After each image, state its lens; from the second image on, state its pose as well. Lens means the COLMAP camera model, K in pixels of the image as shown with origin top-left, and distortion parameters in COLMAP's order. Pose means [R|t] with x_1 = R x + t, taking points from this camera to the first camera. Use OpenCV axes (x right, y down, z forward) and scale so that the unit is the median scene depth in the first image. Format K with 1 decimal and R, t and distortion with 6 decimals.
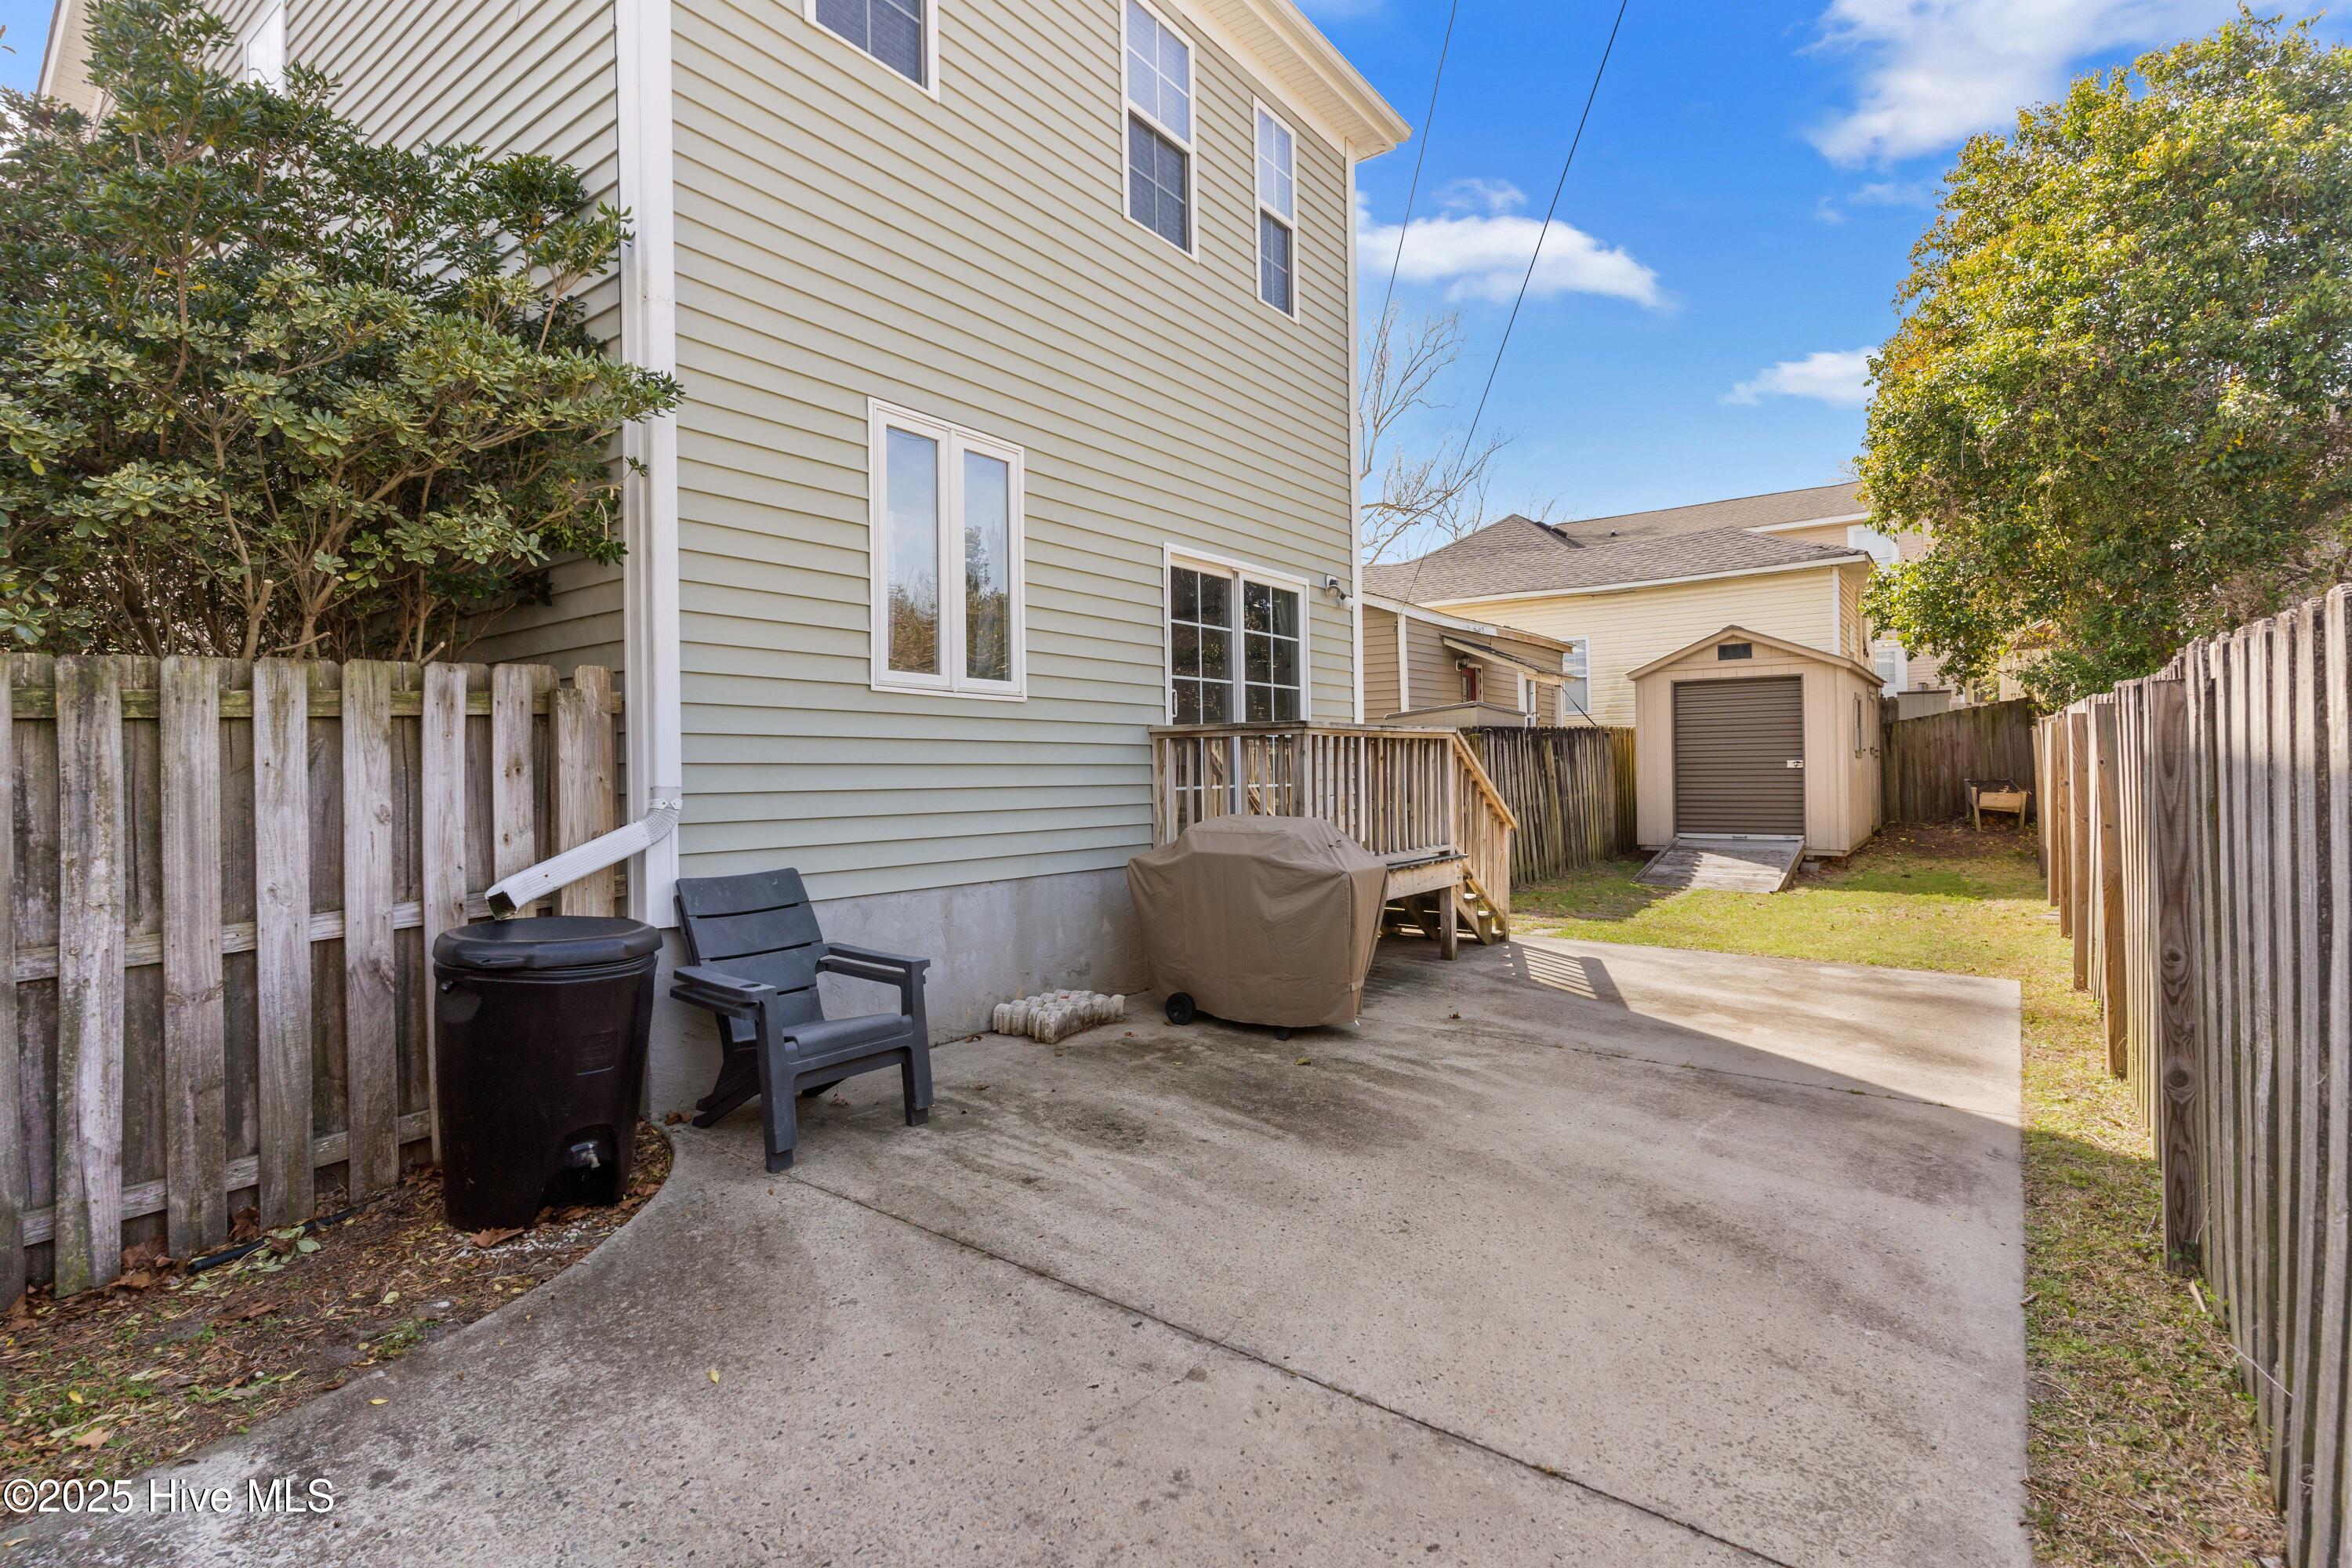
lens RADIAL K [[1128.4, 0, 1164.8], [0, 1128.4, 771.4], [0, 0, 1]] dist [0.000989, -0.001199]
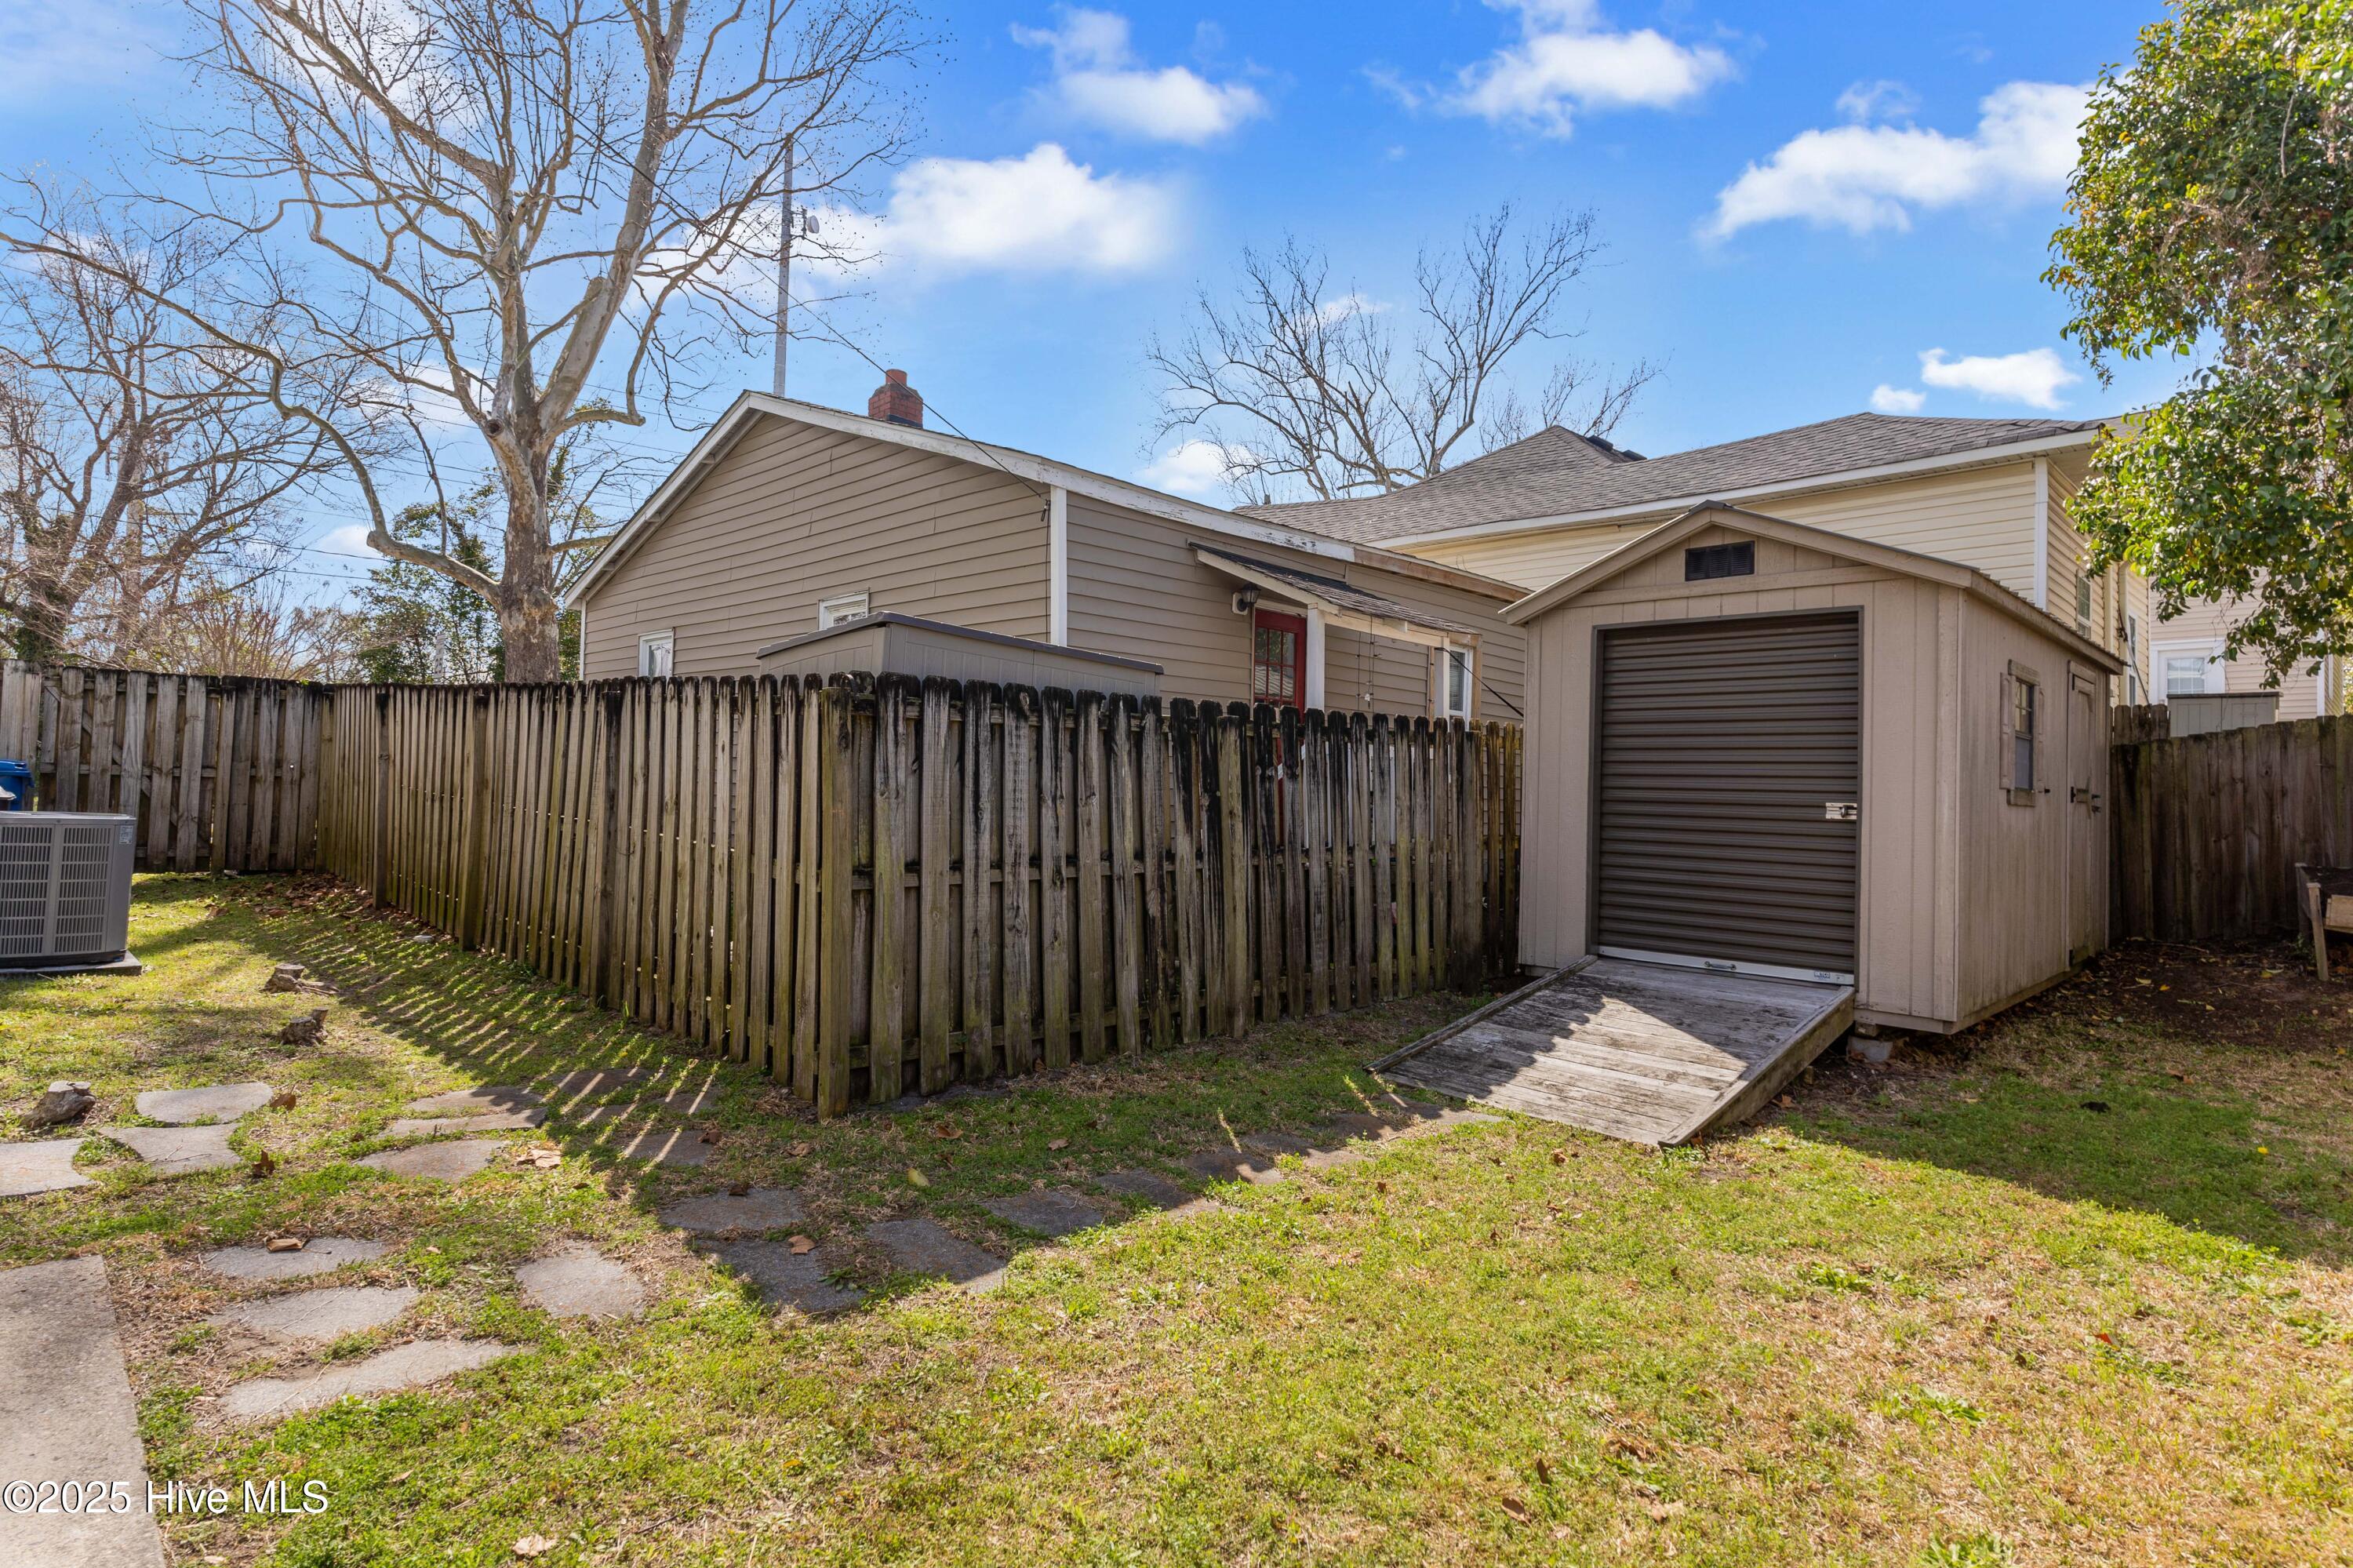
lens RADIAL K [[1231.4, 0, 1137.9], [0, 1231.4, 745.7], [0, 0, 1]] dist [-0.006084, -0.001636]
pose [[0.985775, 0.038927, -0.163498, 0.356336], [-0.046049, 0.998138, -0.039994, 0.000220], [0.161636, 0.046954, 0.985733, 0.470374]]
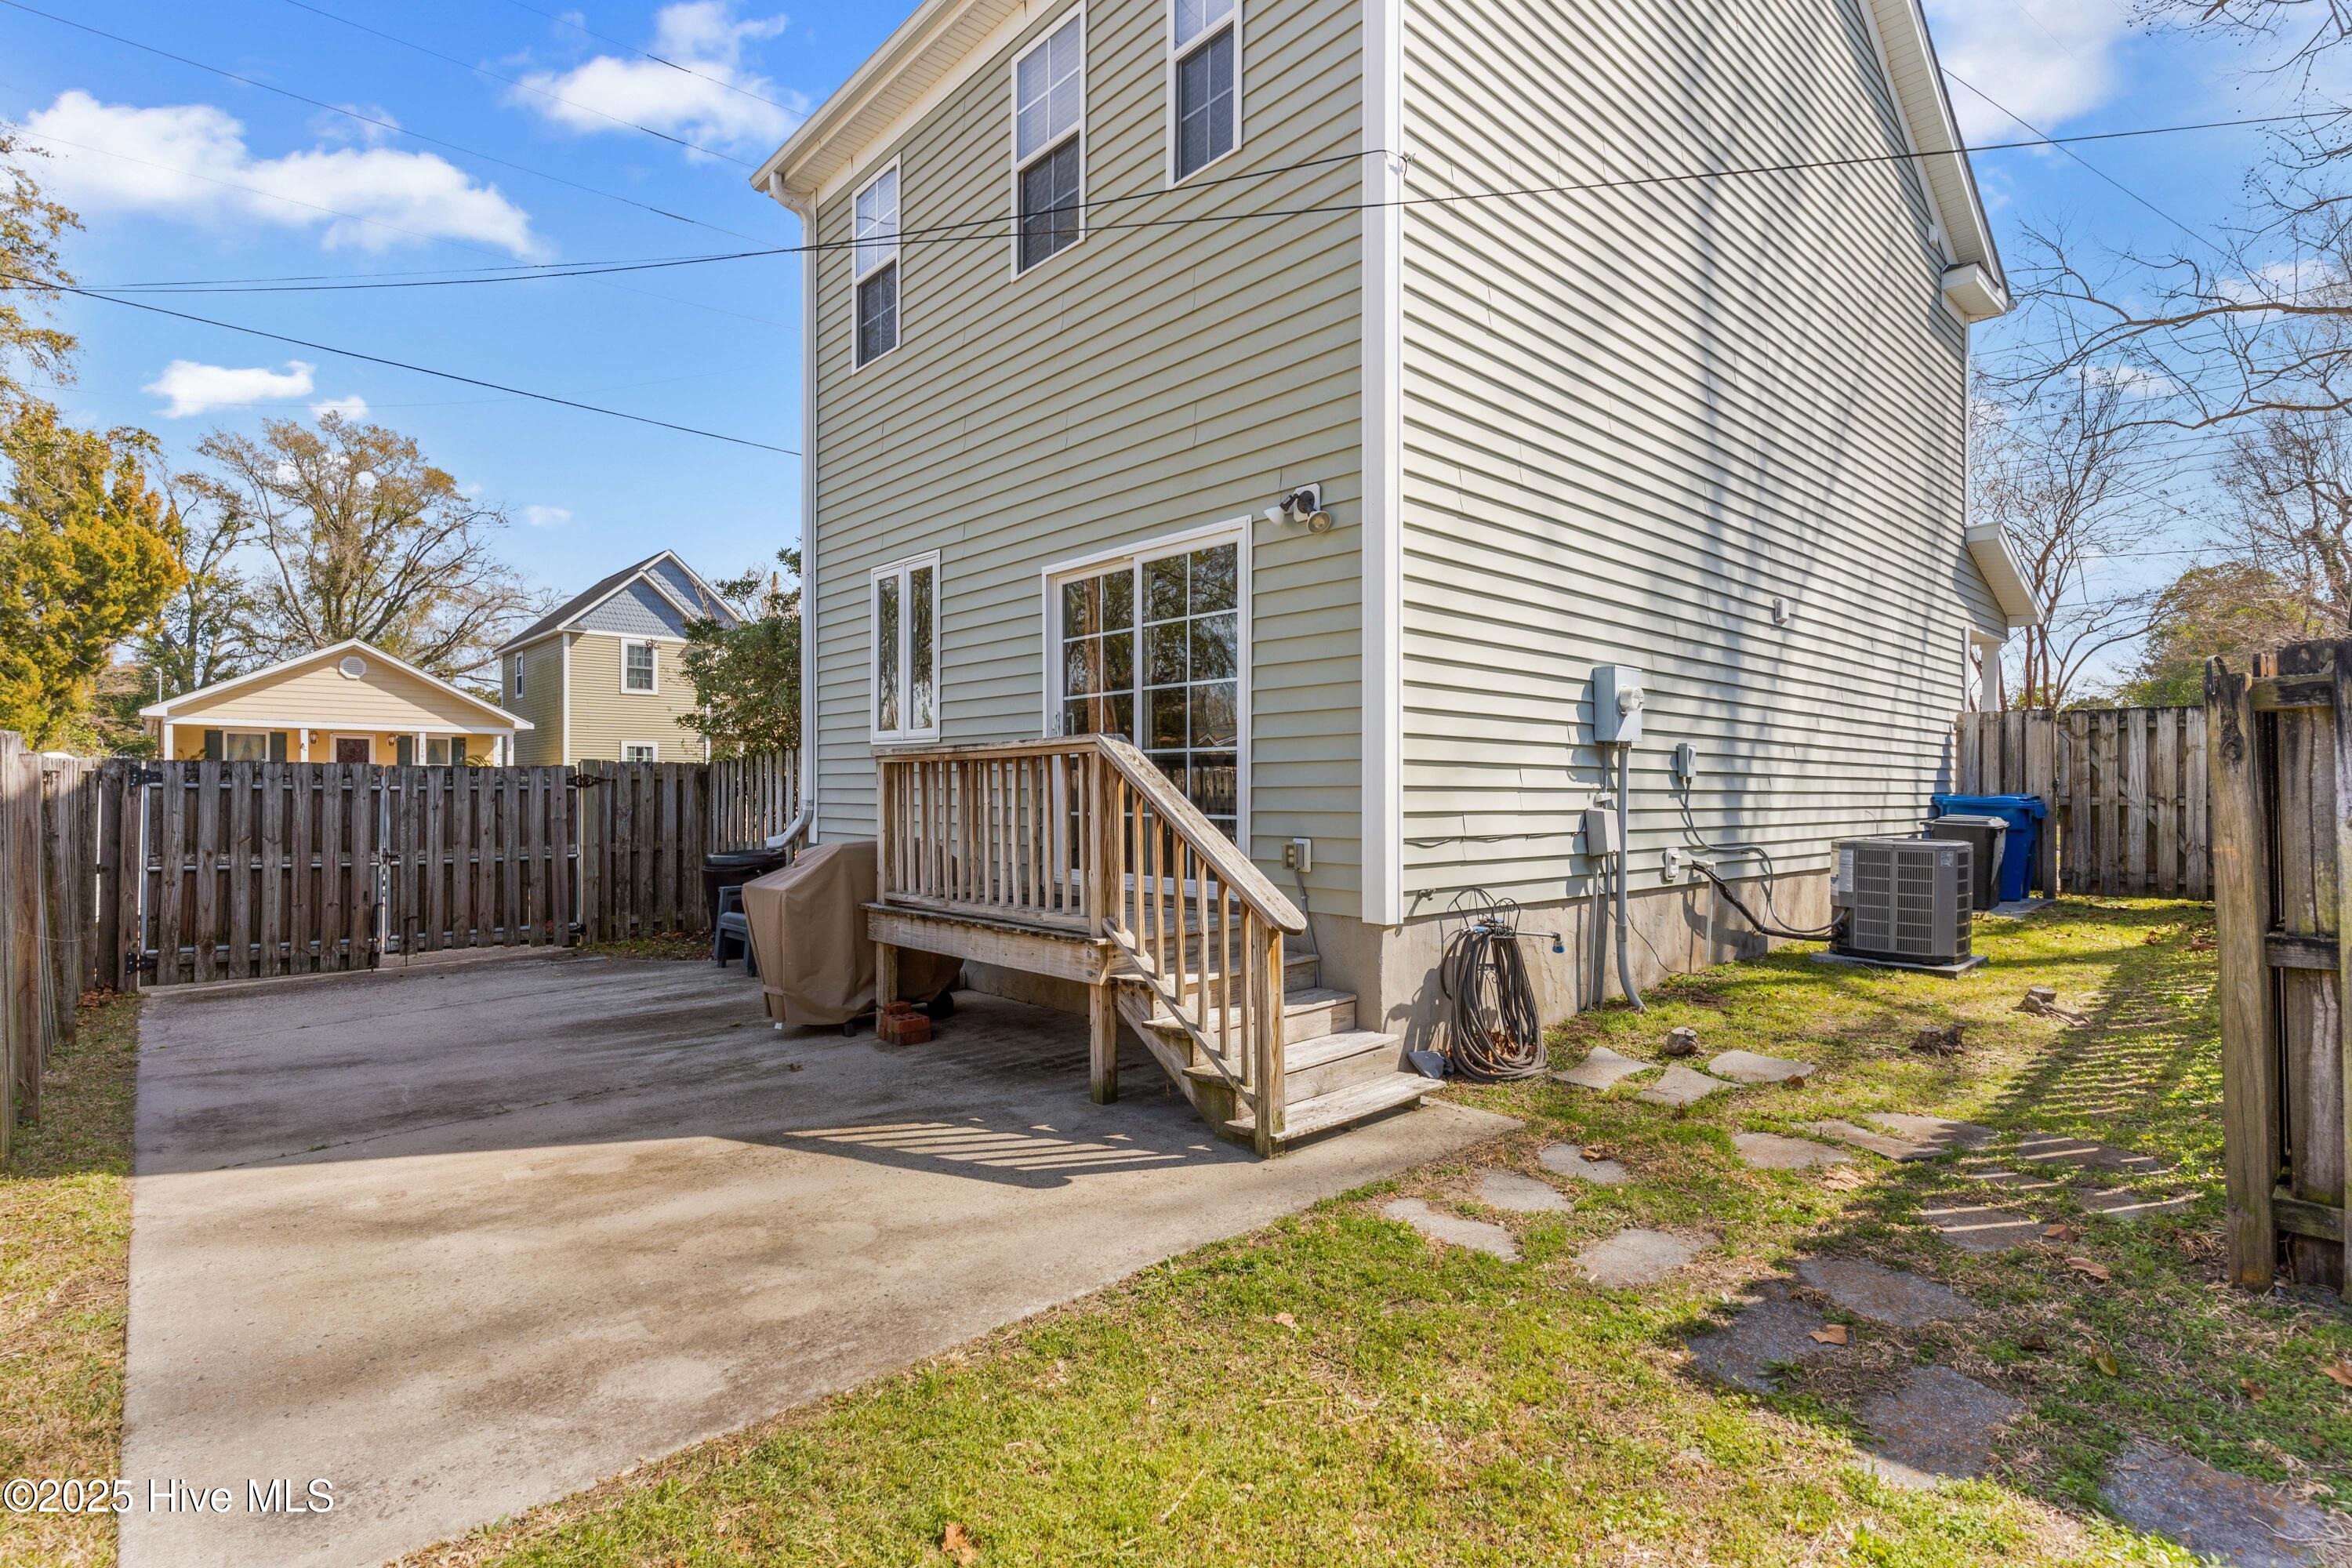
lens RADIAL K [[1128.4, 0, 1165.7], [0, 1128.4, 785.8], [0, 0, 1]] dist [0.000989, -0.001199]
pose [[-0.196527, 0.014482, -0.980392, 0.499567], [0.002097, 0.999895, 0.014350, -0.009952], [0.980496, 0.000764, -0.196536, 0.664766]]
